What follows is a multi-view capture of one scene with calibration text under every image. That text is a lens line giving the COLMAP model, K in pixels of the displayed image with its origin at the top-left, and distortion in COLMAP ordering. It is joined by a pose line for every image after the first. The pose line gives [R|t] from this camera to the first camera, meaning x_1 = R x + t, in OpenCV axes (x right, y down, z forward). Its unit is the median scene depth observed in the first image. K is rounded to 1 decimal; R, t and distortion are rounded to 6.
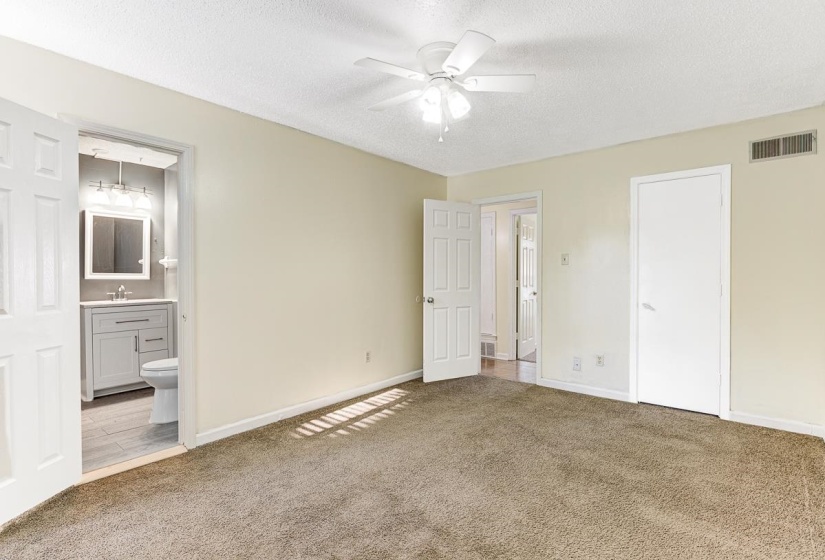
lens RADIAL K [[412.2, 0, 408.0], [0, 412.2, 279.0], [0, 0, 1]] dist [-0.004397, -0.000503]
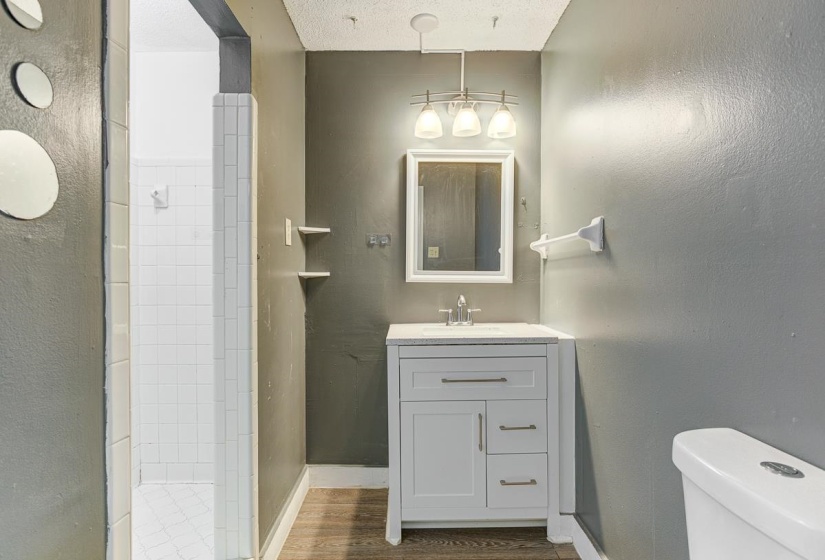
lens RADIAL K [[412.2, 0, 408.7], [0, 412.2, 279.2], [0, 0, 1]] dist [-0.004397, -0.000503]
pose [[0.668161, 0.008057, -0.743973, -0.365395], [-0.002303, 0.999959, 0.008761, -0.007889], [0.744013, -0.004140, 0.668152, 0.612822]]
